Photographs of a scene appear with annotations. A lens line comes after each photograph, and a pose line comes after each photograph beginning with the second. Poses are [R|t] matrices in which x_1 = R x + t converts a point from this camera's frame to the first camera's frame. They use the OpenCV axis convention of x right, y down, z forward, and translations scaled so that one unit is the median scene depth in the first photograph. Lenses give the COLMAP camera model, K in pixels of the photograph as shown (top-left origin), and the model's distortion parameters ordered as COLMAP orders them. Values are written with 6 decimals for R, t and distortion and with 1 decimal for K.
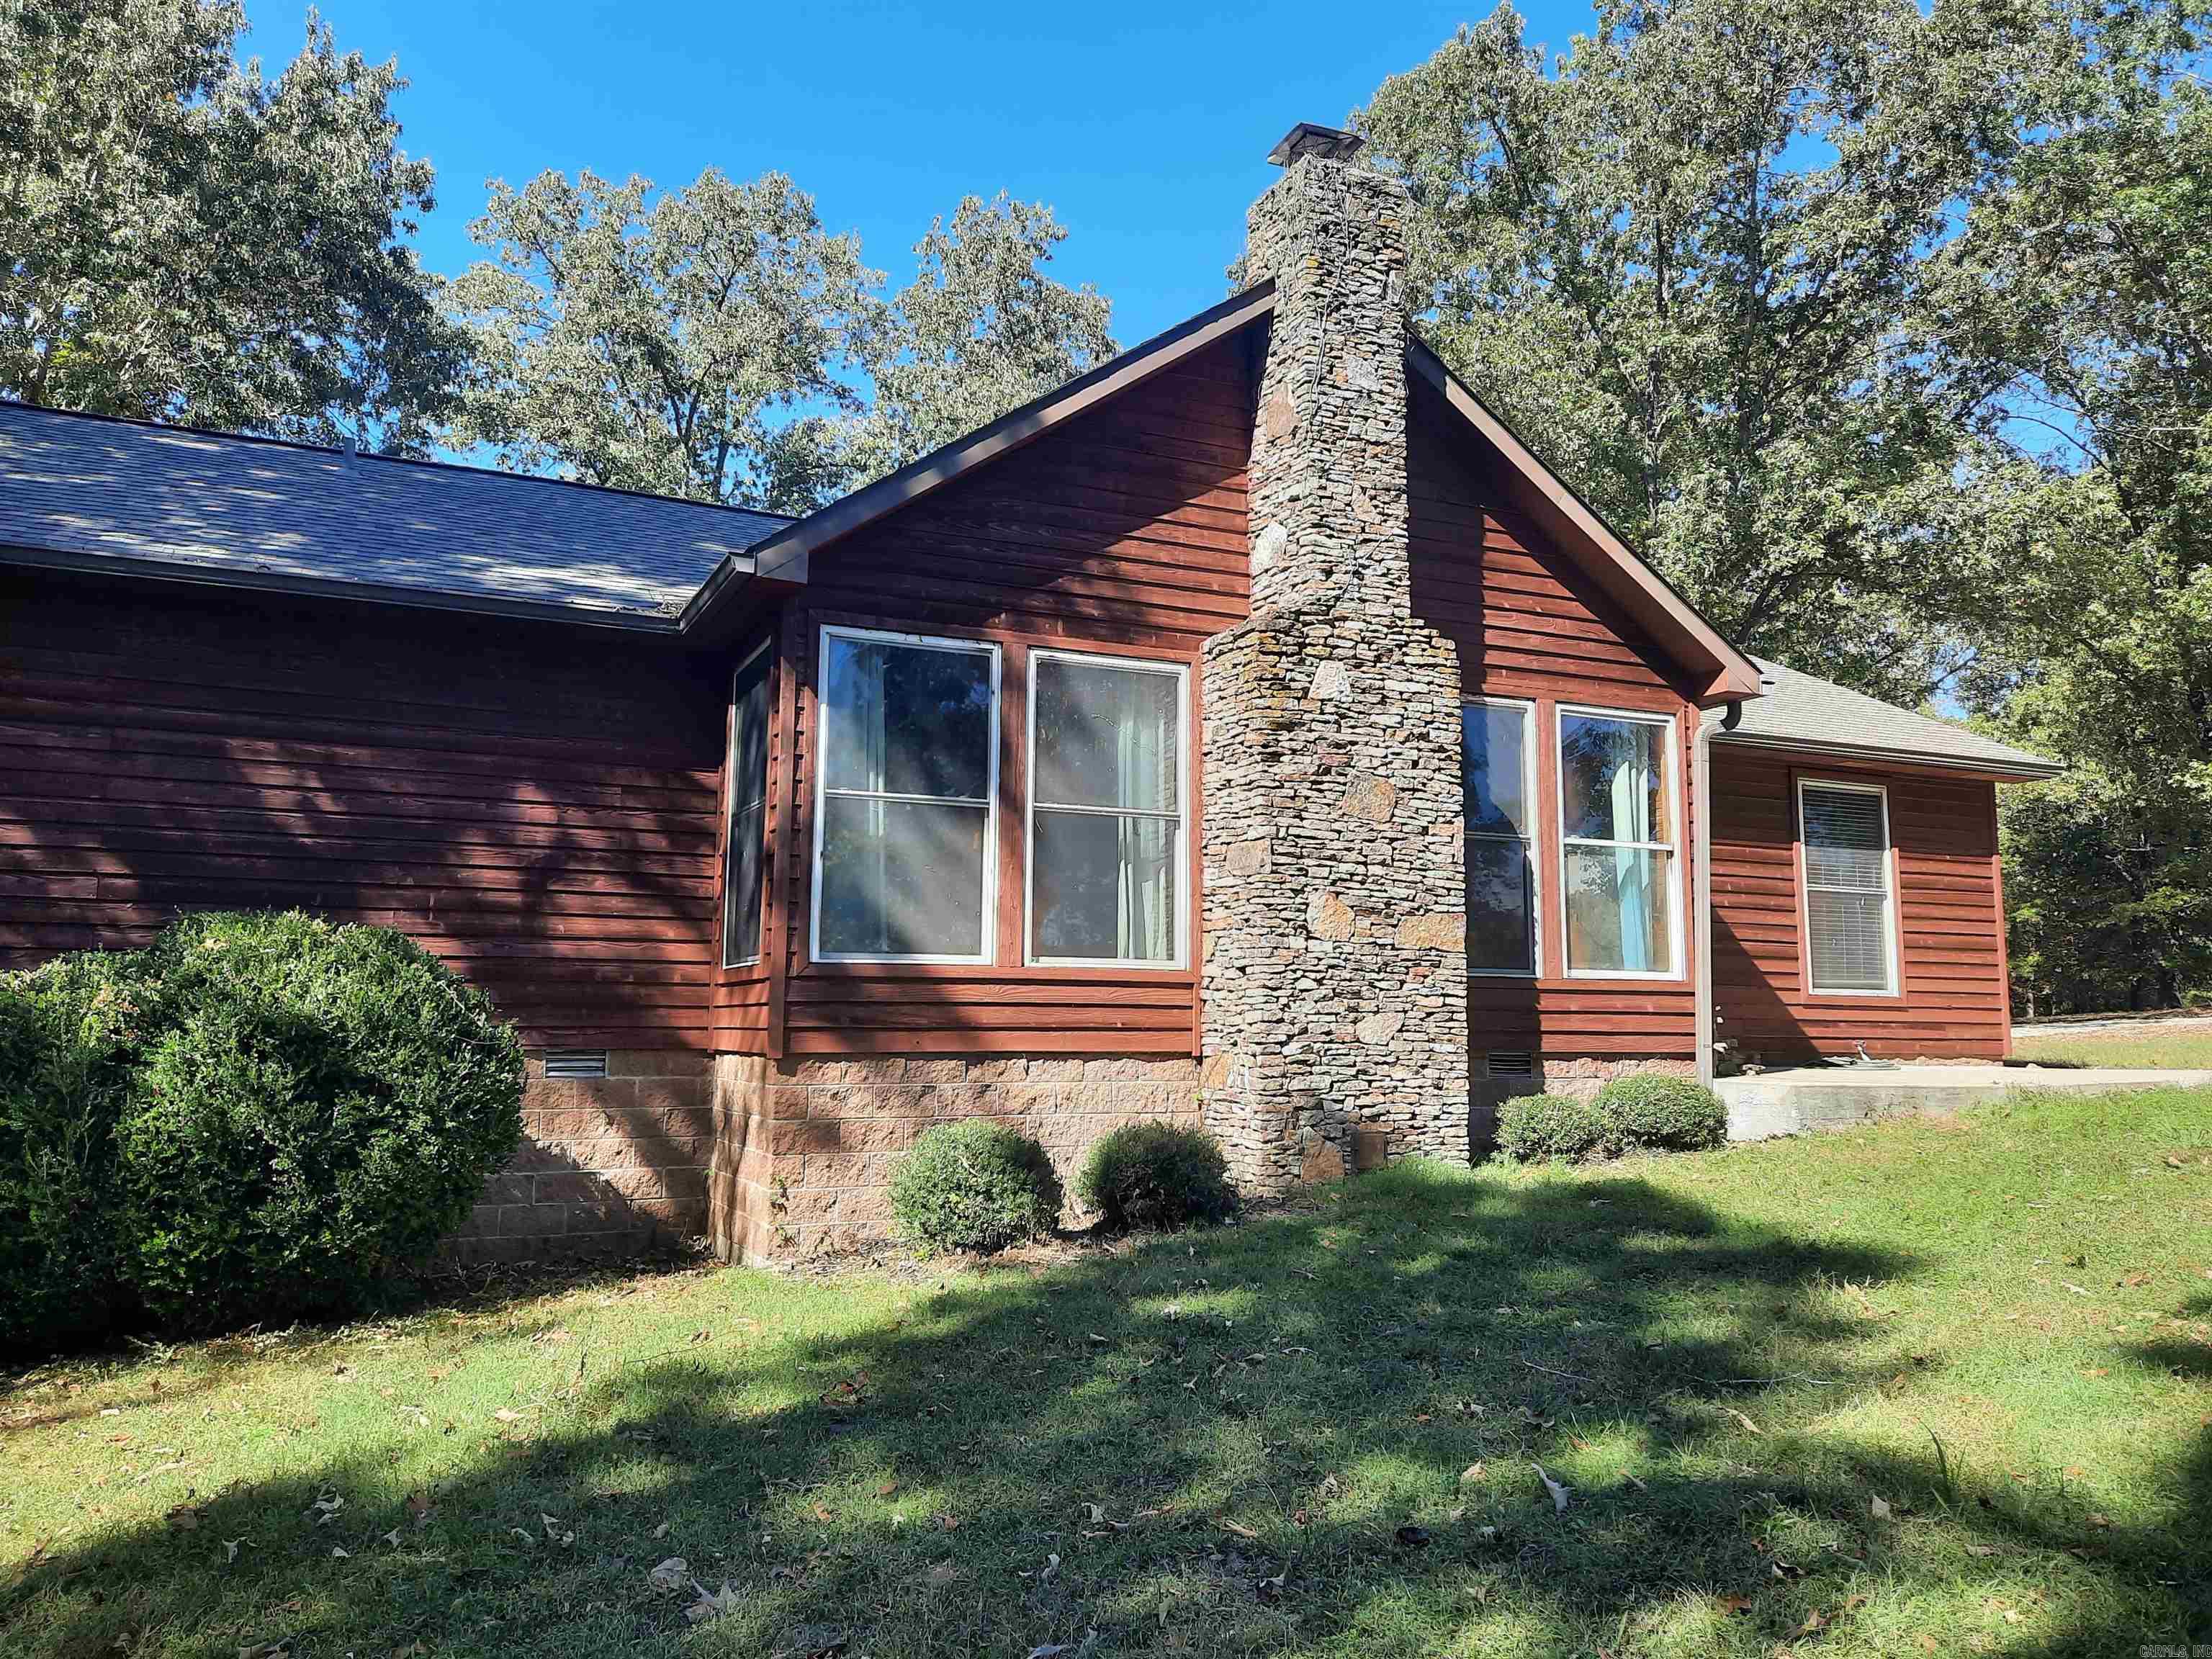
lens RADIAL K [[1609.3, 0, 1107.6], [0, 1609.3, 834.4], [0, 0, 1]] dist [0.058130, -0.005273]
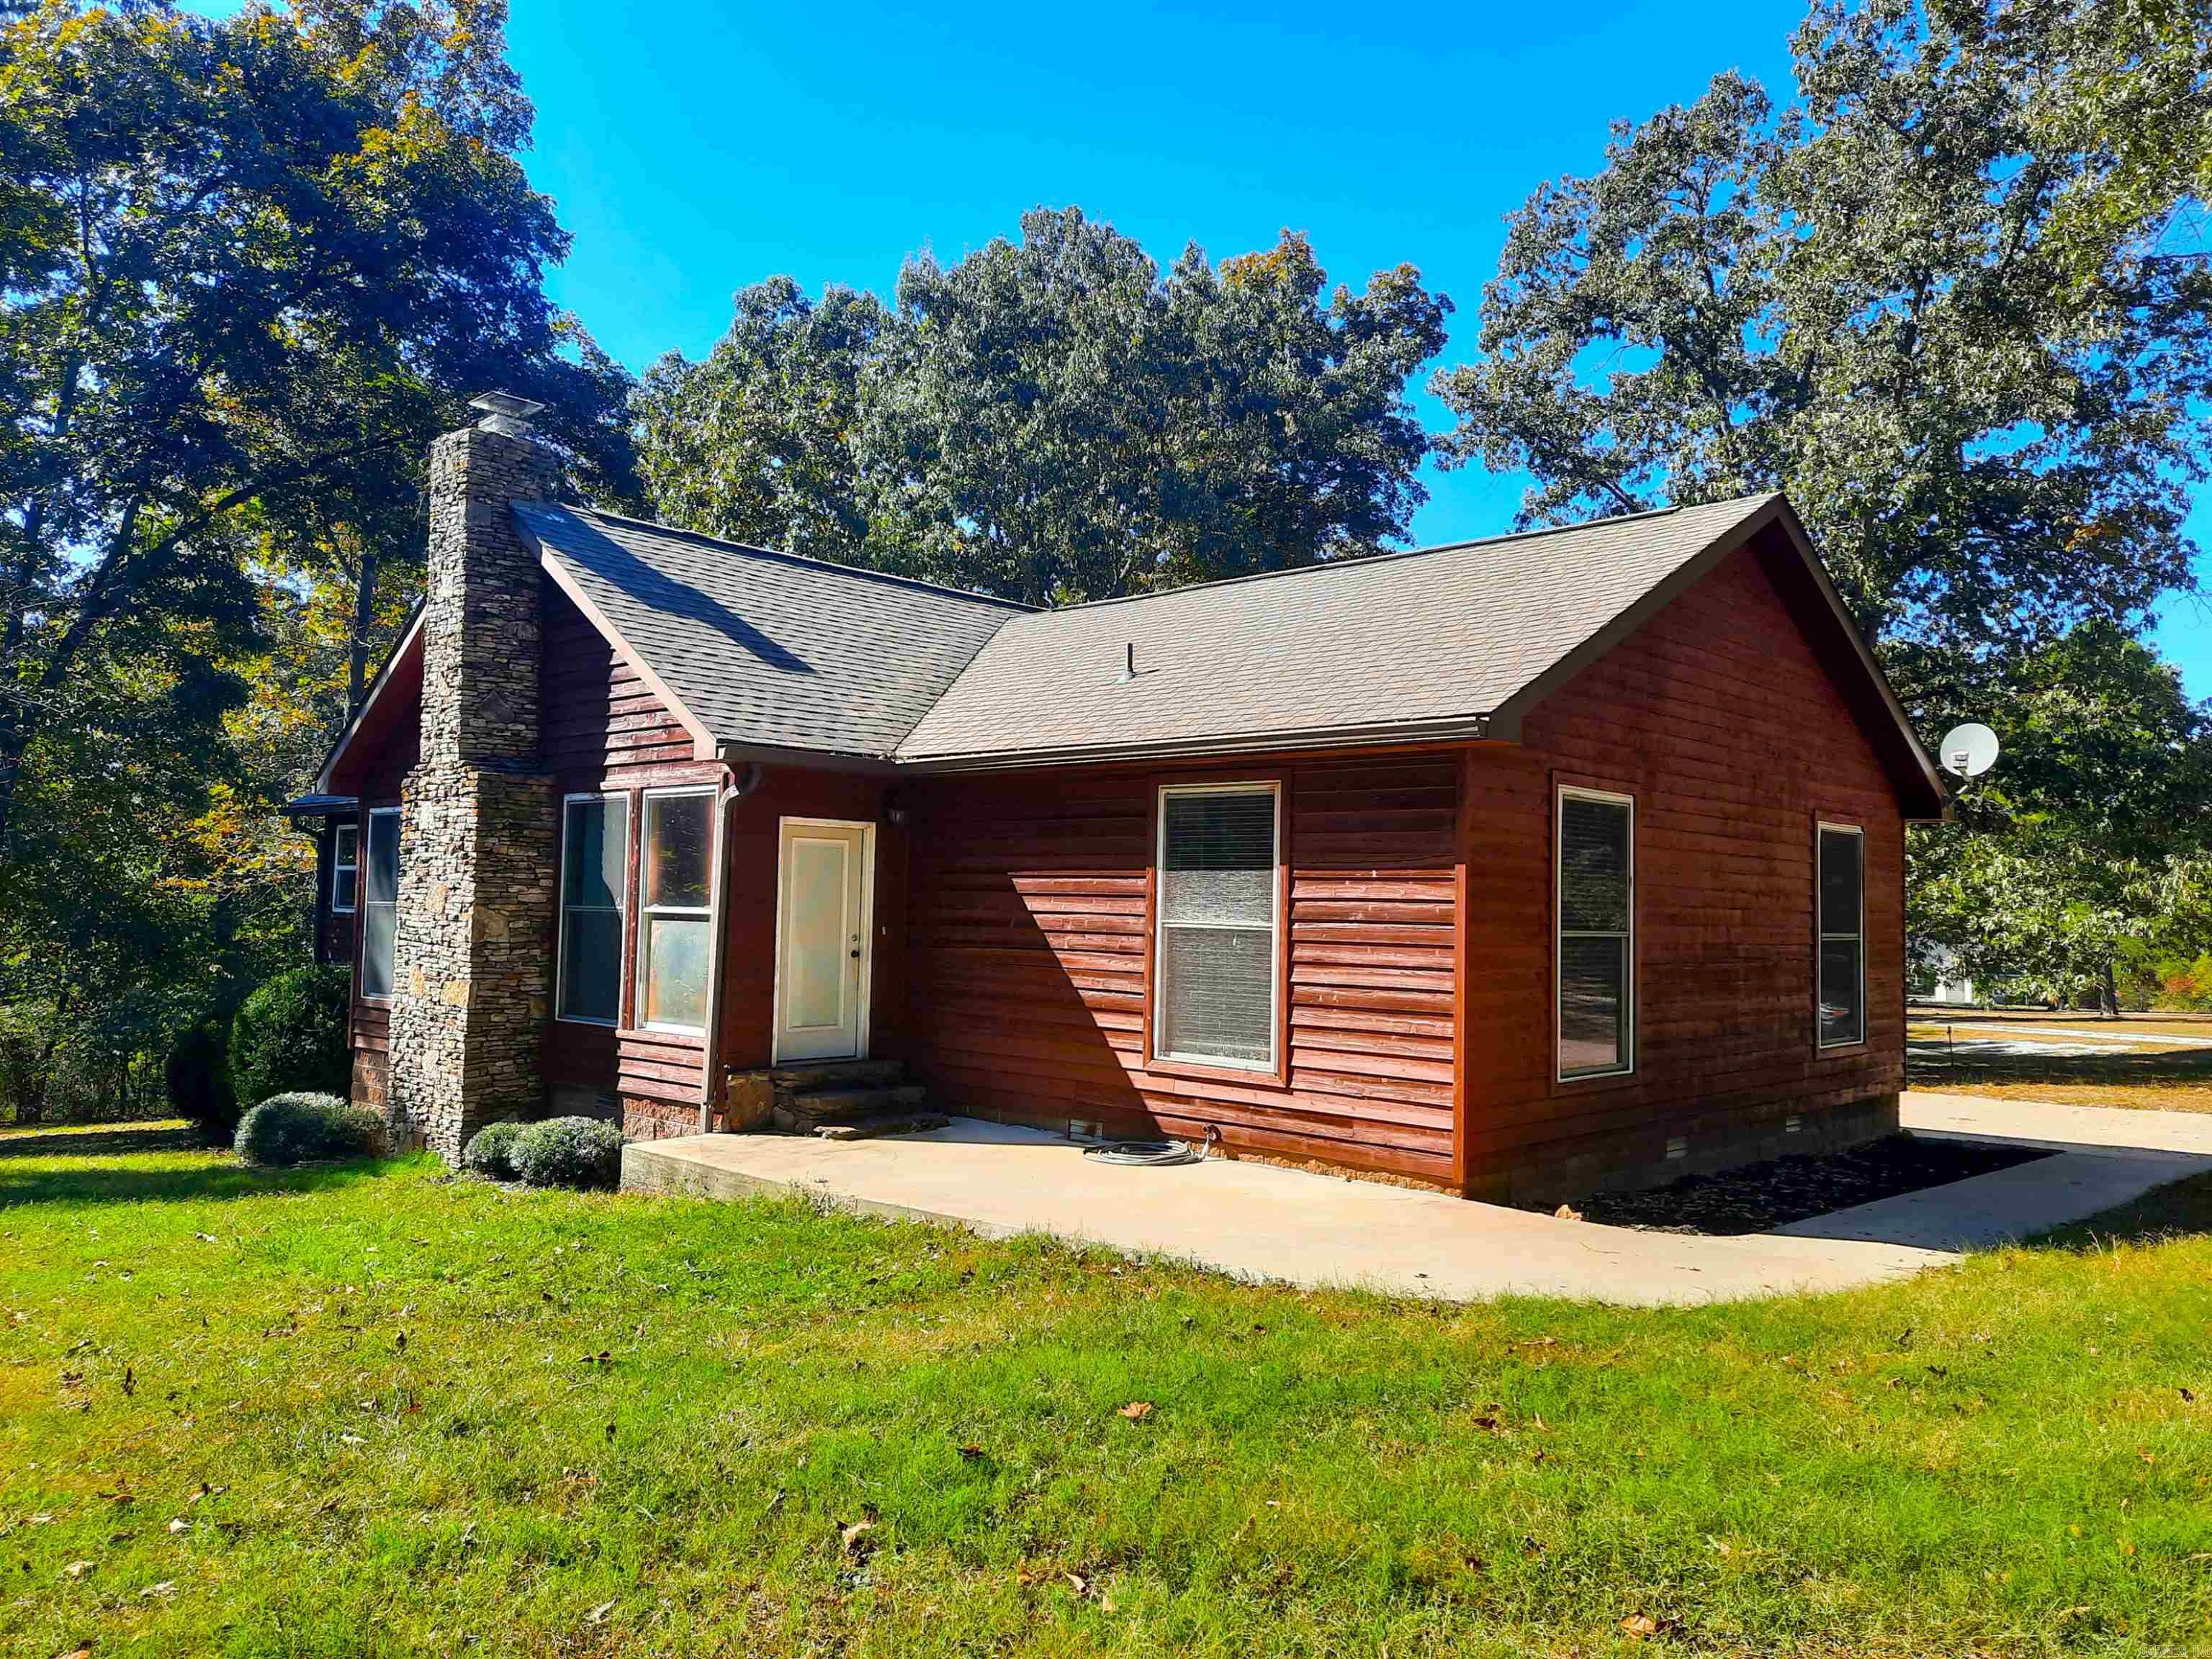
lens RADIAL K [[1609.3, 0, 1106.6], [0, 1609.3, 825.5], [0, 0, 1]] dist [0.058130, -0.005273]
pose [[0.370648, -0.043274, -0.927765, 1.167399], [0.095289, 0.995415, -0.008361, -0.011674], [0.923872, -0.085307, 0.373072, 0.696156]]
